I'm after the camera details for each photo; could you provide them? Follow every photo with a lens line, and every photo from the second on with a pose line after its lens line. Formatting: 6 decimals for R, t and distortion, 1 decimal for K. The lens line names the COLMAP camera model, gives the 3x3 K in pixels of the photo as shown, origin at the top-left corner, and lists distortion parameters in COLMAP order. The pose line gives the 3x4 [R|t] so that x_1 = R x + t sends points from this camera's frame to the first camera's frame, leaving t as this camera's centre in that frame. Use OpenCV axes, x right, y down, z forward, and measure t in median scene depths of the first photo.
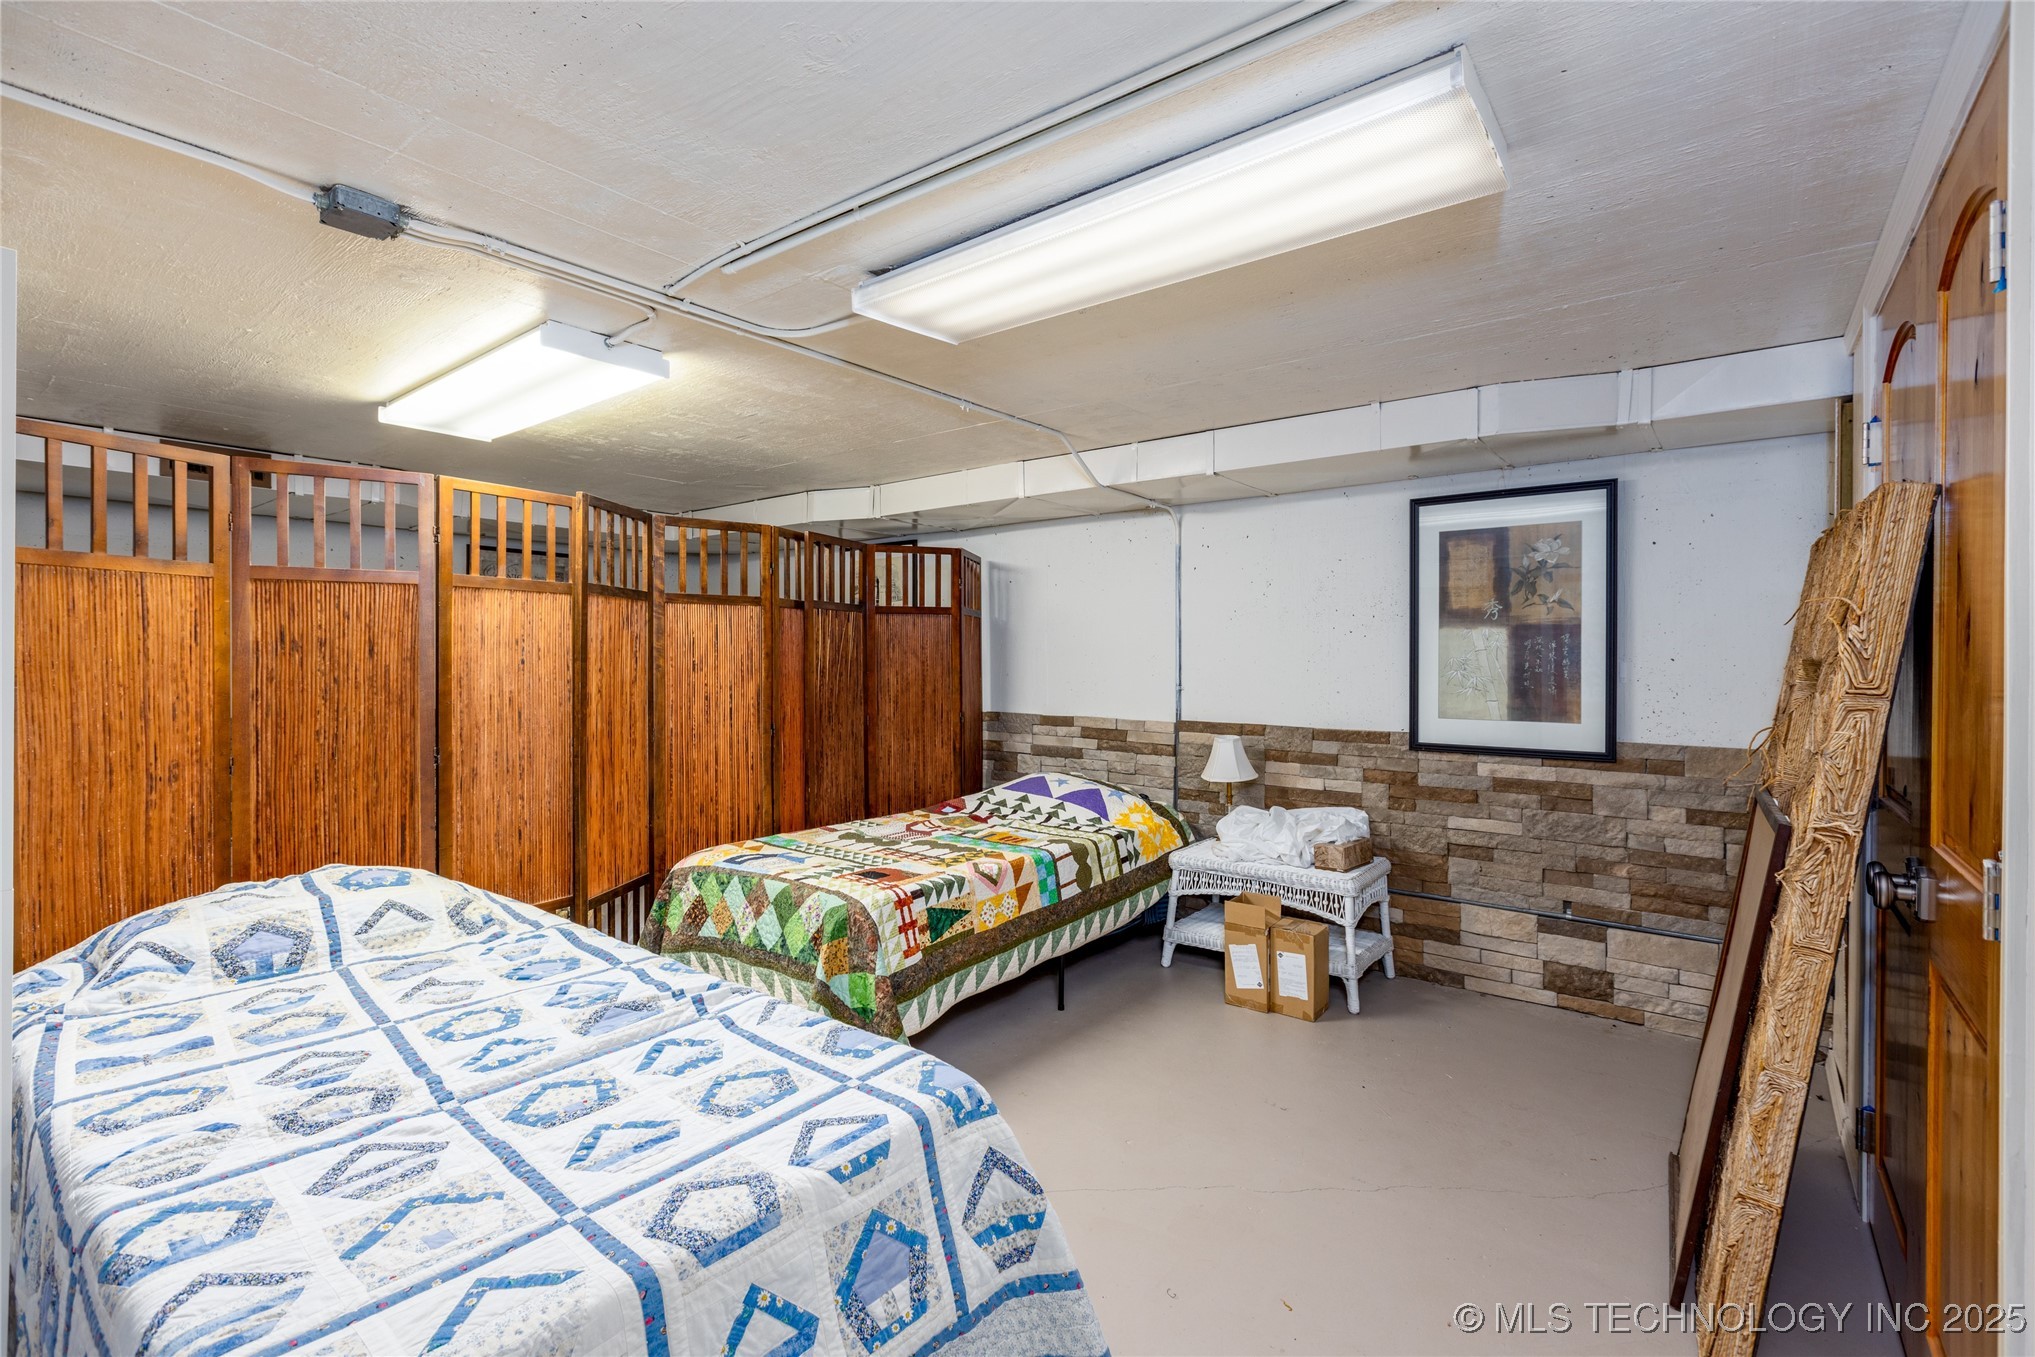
lens RADIAL K [[932.3, 0, 1021.9], [0, 932.3, 672.2], [0, 0, 1]] dist [-0.002757, -0.000929]
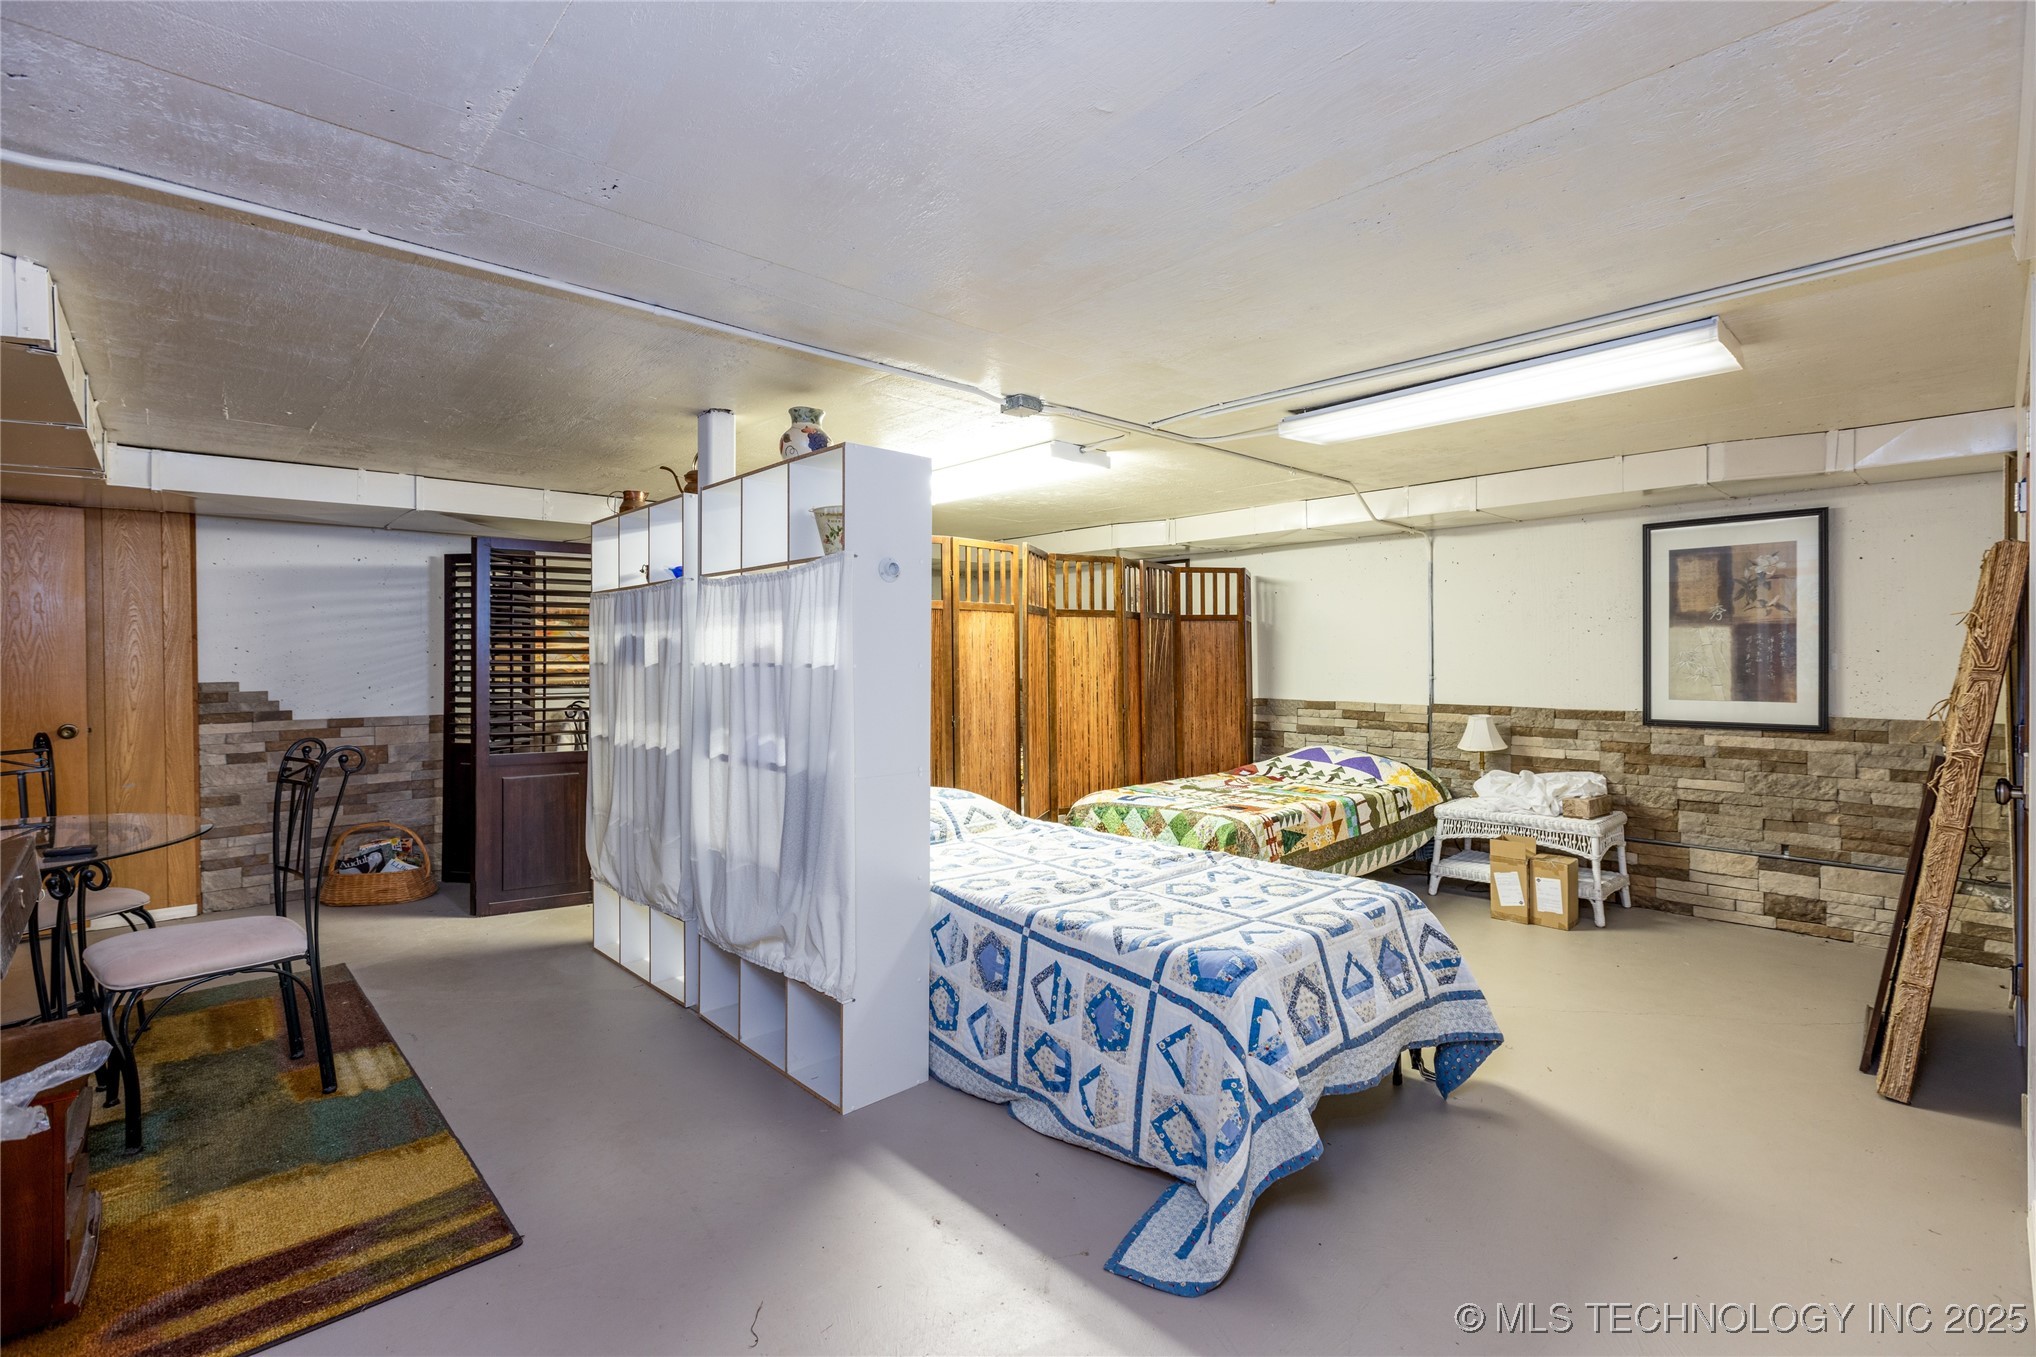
lens RADIAL K [[932.7, 0, 1010.7], [0, 932.7, 672.4], [0, 0, 1]] dist [-0.002757, -0.000929]
pose [[0.986239, -0.005397, -0.165240, -0.233876], [0.005759, 0.999982, 0.001712, 0.006279], [0.165228, -0.002640, 0.986252, -0.406740]]
